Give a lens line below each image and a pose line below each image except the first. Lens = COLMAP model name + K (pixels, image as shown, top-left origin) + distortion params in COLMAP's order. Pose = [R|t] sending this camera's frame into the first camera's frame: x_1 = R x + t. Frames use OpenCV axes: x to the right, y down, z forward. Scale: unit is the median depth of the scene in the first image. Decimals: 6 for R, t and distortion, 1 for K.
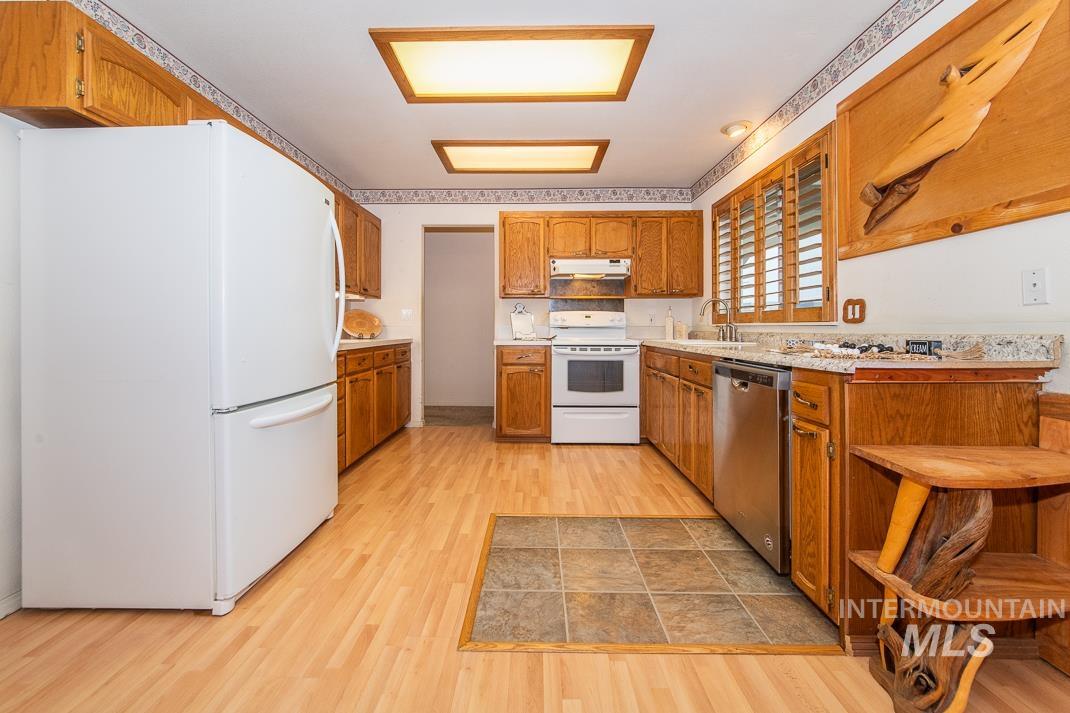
lens RADIAL K [[441.8, 0, 529.8], [0, 441.8, 328.0], [0, 0, 1]] dist [-0.011460, -0.000195]
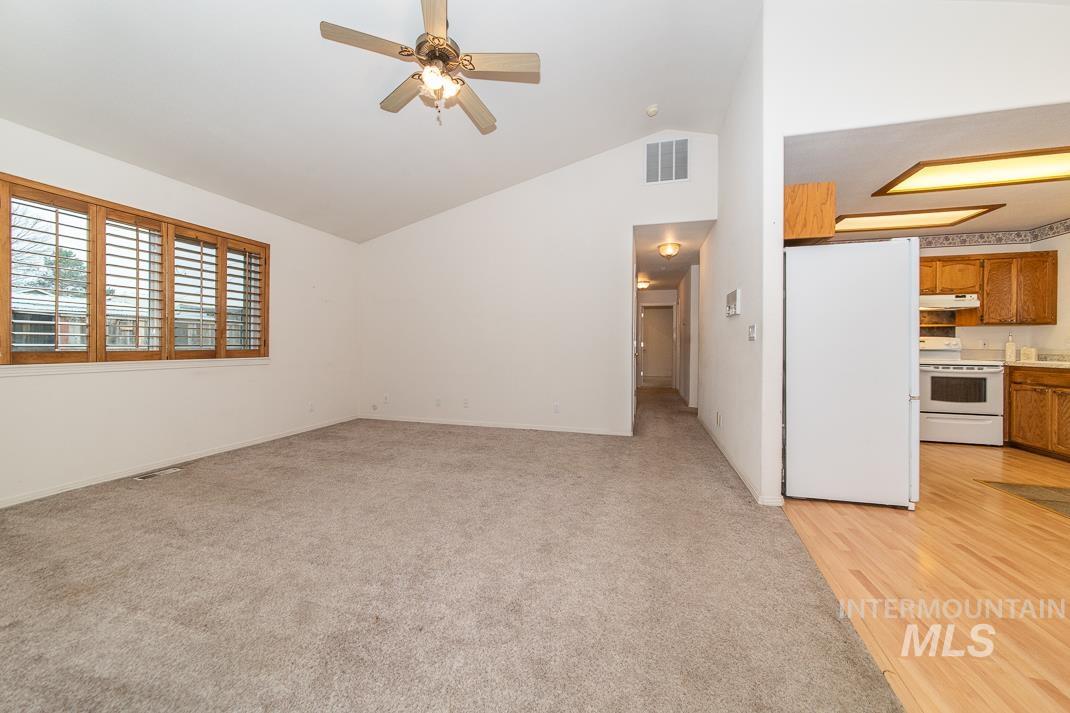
lens RADIAL K [[396.2, 0, 536.9], [0, 396.2, 348.4], [0, 0, 1]] dist [0.001907, 0.001341]
pose [[0.967443, 0.008345, -0.252951, -0.667124], [-0.007169, 0.999959, 0.005573, -0.004866], [0.252987, -0.003578, 0.967463, -0.364812]]
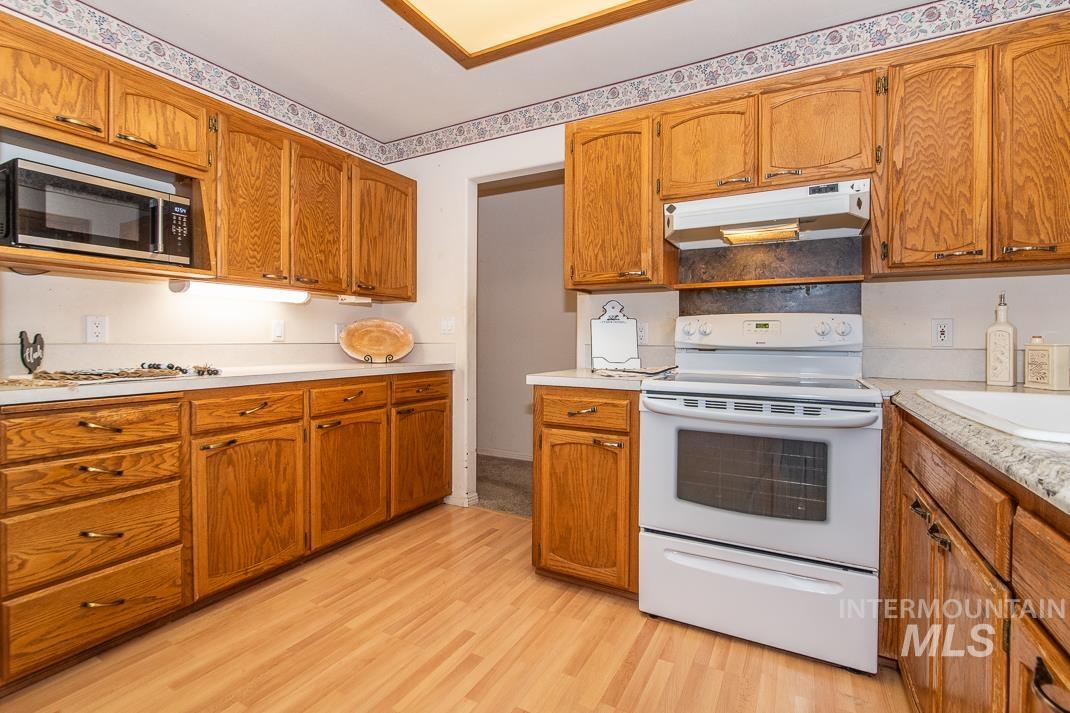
lens RADIAL K [[485.9, 0, 529.2], [0, 485.9, 346.1], [0, 0, 1]] dist [-0.017708, -0.000239]
pose [[0.876985, 0.009073, -0.480431, 0.170538], [-0.005141, 0.999942, 0.009501, -0.008887], [0.480489, -0.005863, 0.876981, 0.481696]]
